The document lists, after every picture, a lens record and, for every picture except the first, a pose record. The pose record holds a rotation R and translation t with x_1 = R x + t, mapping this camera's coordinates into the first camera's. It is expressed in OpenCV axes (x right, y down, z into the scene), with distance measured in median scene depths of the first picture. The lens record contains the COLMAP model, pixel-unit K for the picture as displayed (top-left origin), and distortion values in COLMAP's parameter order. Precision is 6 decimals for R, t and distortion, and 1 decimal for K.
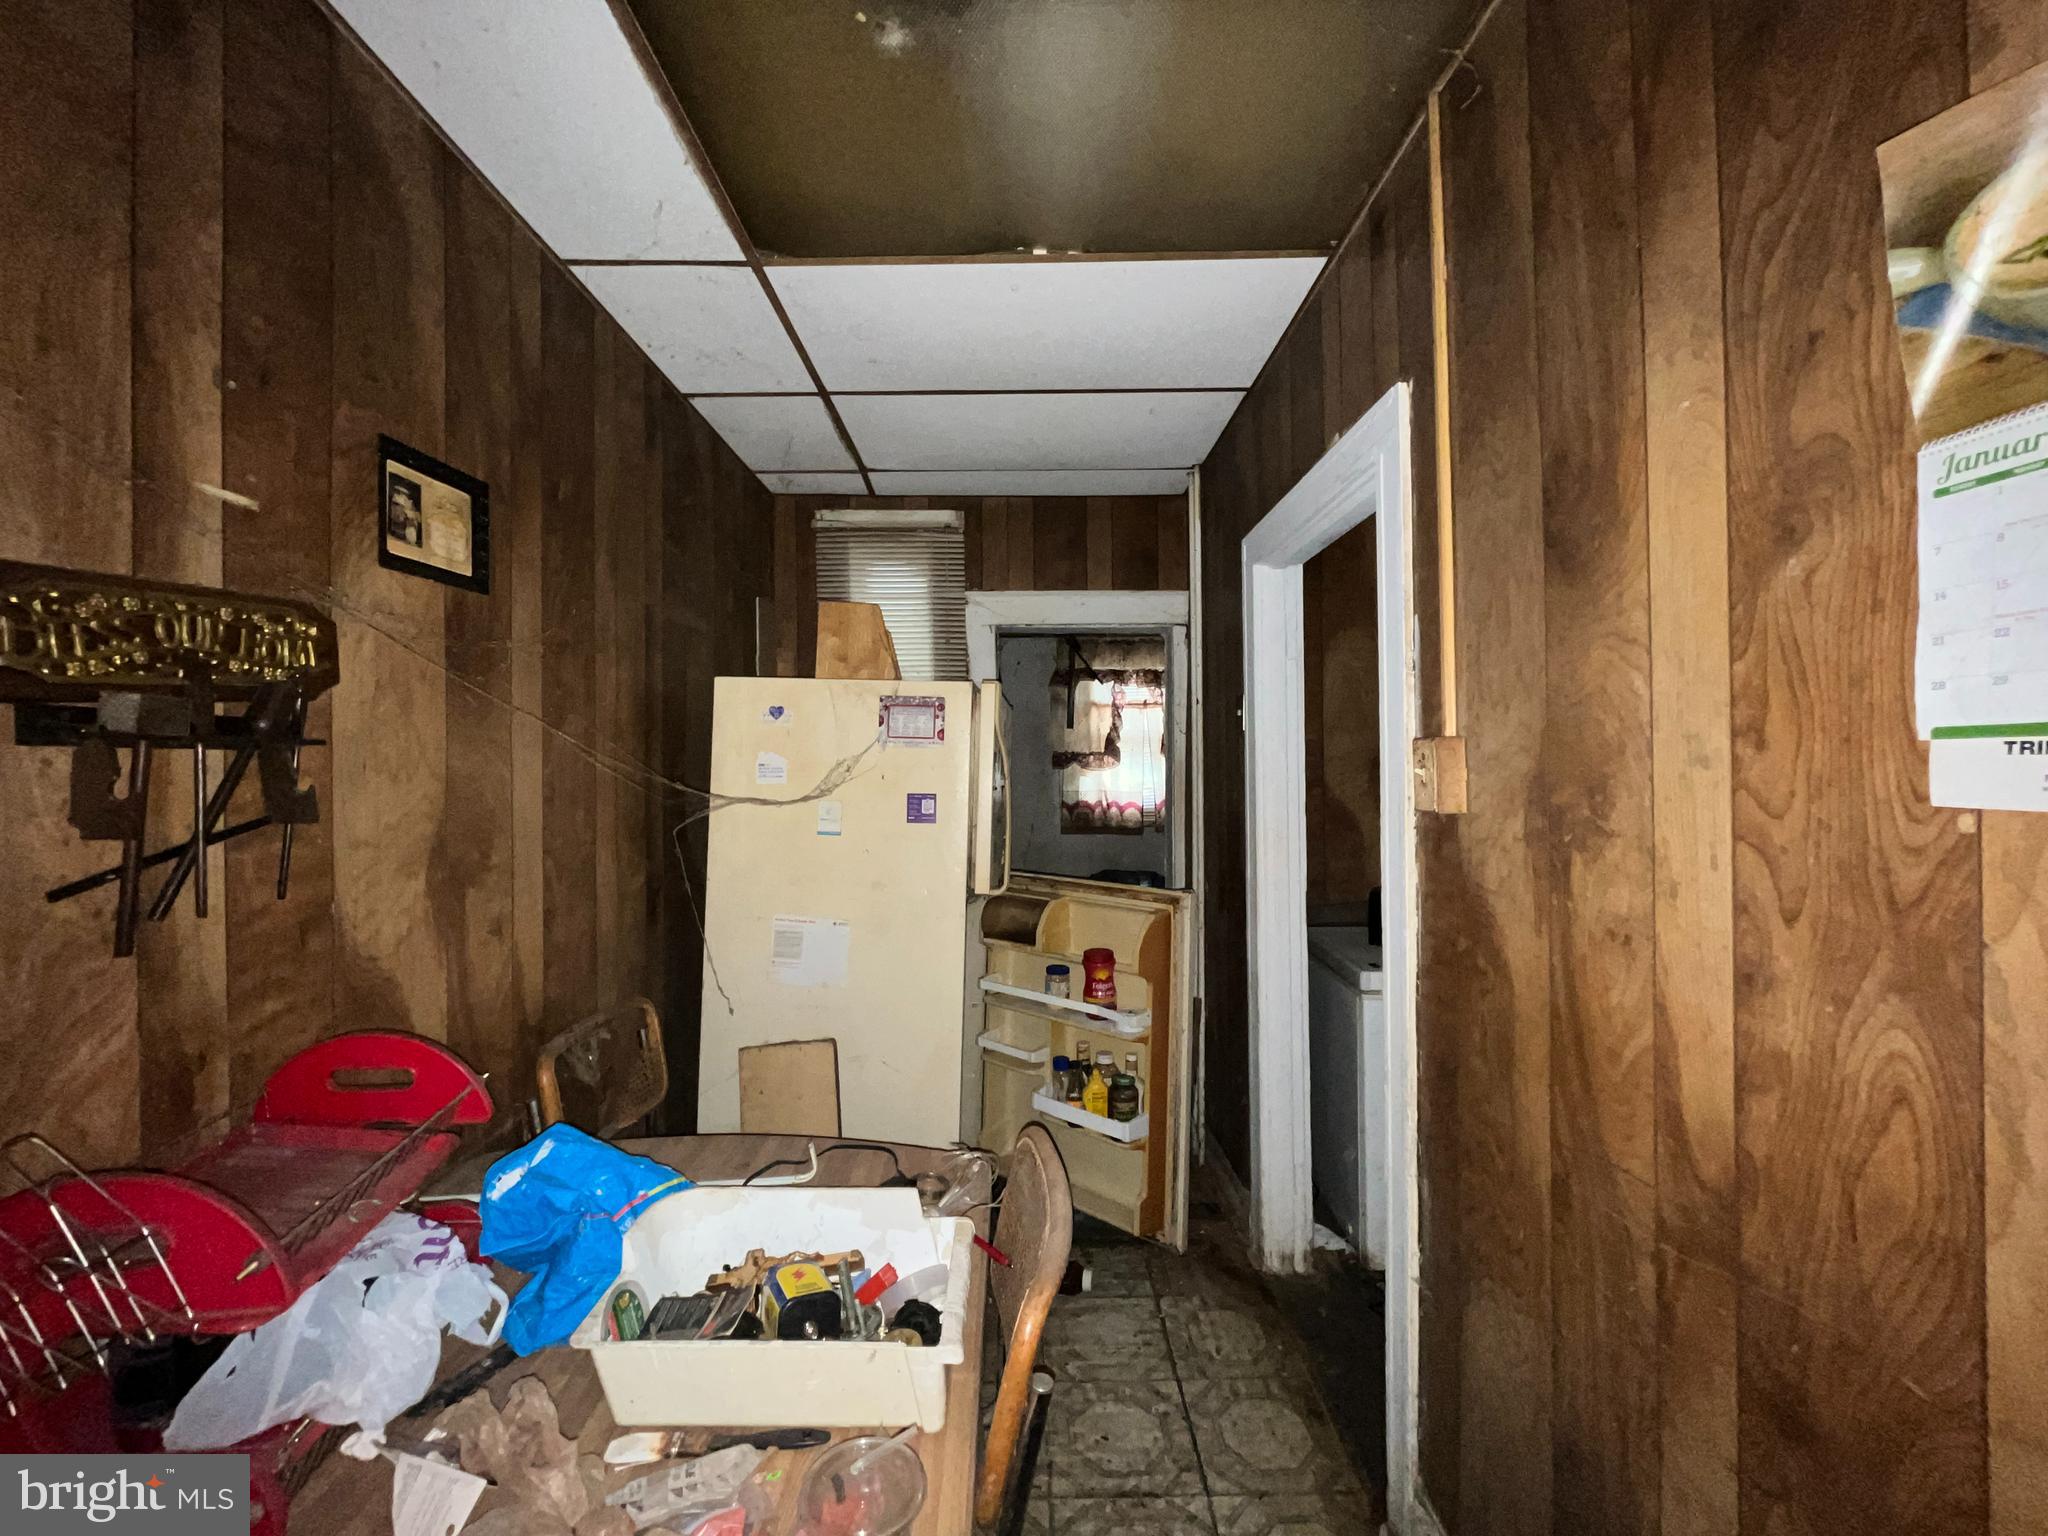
lens RADIAL K [[819.8, 0, 1018.9], [0, 819.8, 769.1], [0, 0, 1]] dist [0.001240, 0.000019]
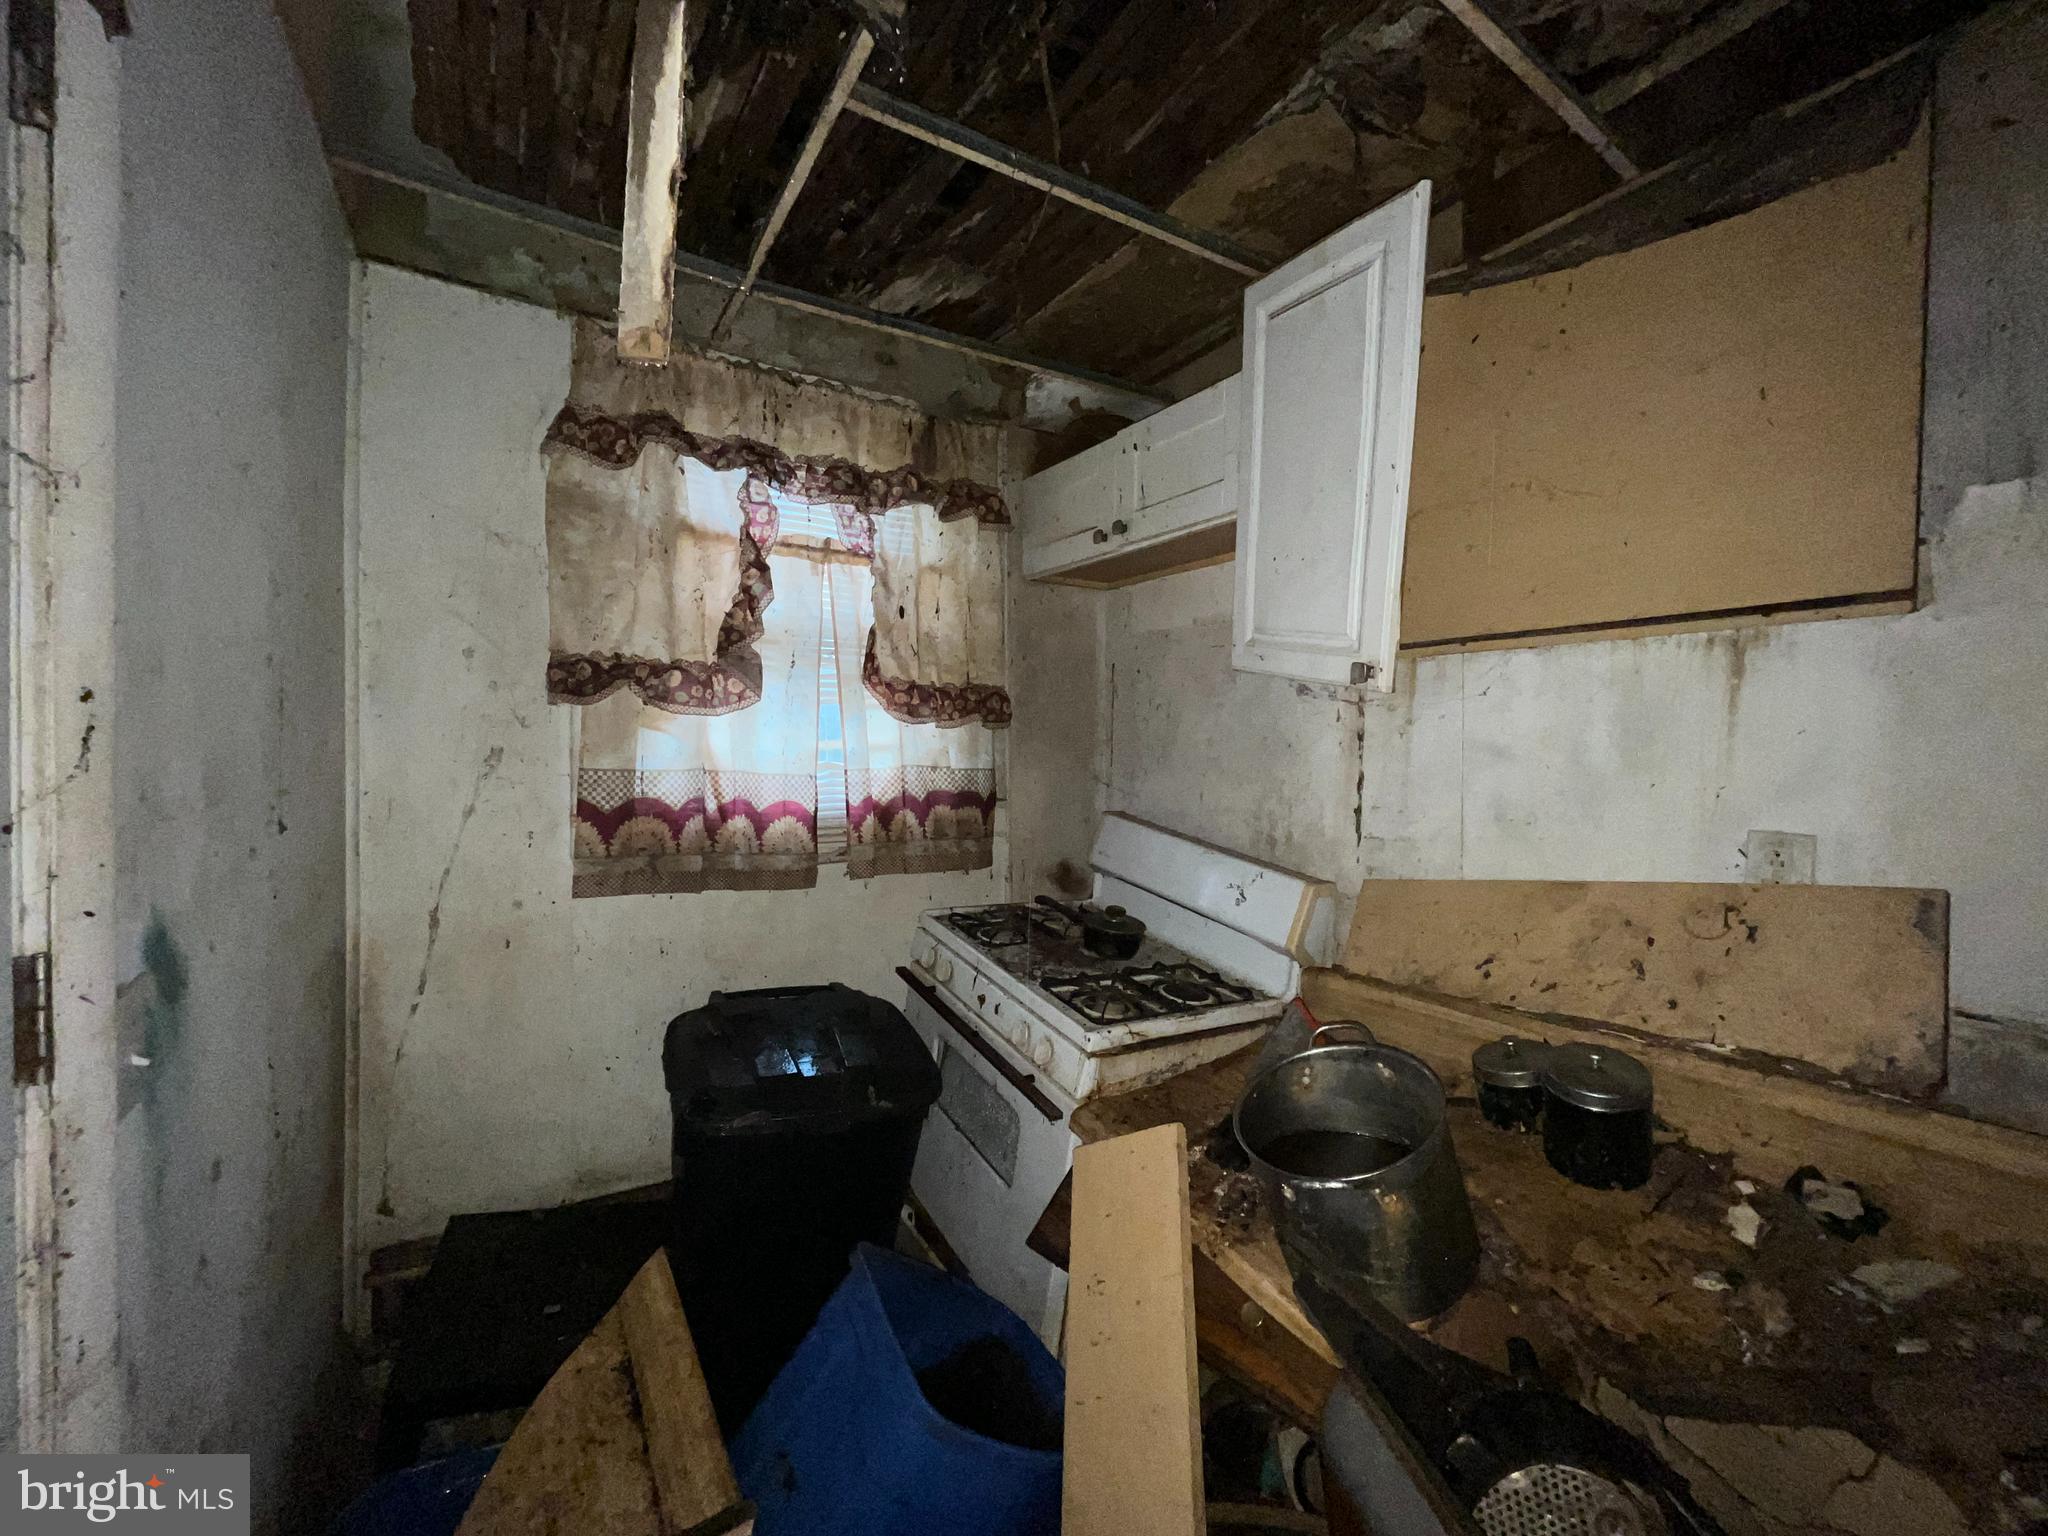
lens RADIAL K [[819.8, 0, 1022.1], [0, 819.8, 773.7], [0, 0, 1]] dist [0.001240, 0.000019]
pose [[0.886443, 0.020357, 0.462390, 0.057846], [-0.040242, 0.998639, 0.033181, 0.010042], [-0.461085, -0.048021, 0.886056, 0.612988]]
